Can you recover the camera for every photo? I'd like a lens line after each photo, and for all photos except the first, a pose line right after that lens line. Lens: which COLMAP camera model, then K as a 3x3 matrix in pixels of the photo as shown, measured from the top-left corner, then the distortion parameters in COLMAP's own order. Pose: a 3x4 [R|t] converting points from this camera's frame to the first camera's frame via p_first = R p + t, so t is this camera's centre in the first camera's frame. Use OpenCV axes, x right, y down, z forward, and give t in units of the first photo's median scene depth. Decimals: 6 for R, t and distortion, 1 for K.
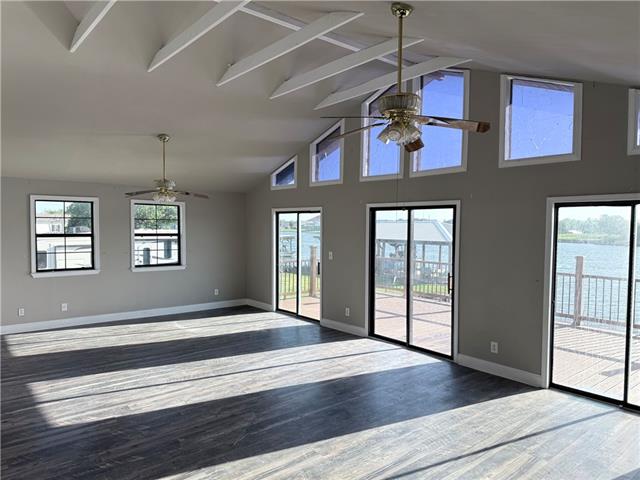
lens RADIAL K [[450.5, 0, 323.0], [0, 450.5, 240.8], [0, 0, 1]] dist [0.040060, -0.002046]
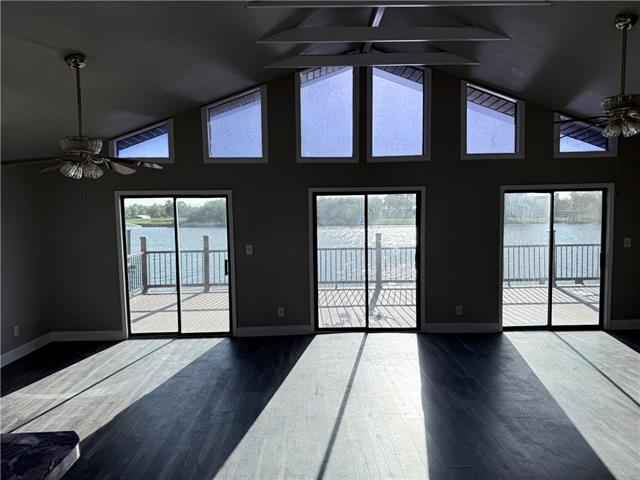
lens RADIAL K [[366.6, 0, 320.0], [0, 366.6, 240.0], [0, 0, 1]] dist [0.022726, -0.000536]
pose [[0.655390, -0.068850, 0.752146, -0.418270], [0.041826, 0.997617, 0.054874, -0.016402], [-0.754131, -0.004505, 0.656708, 0.479996]]
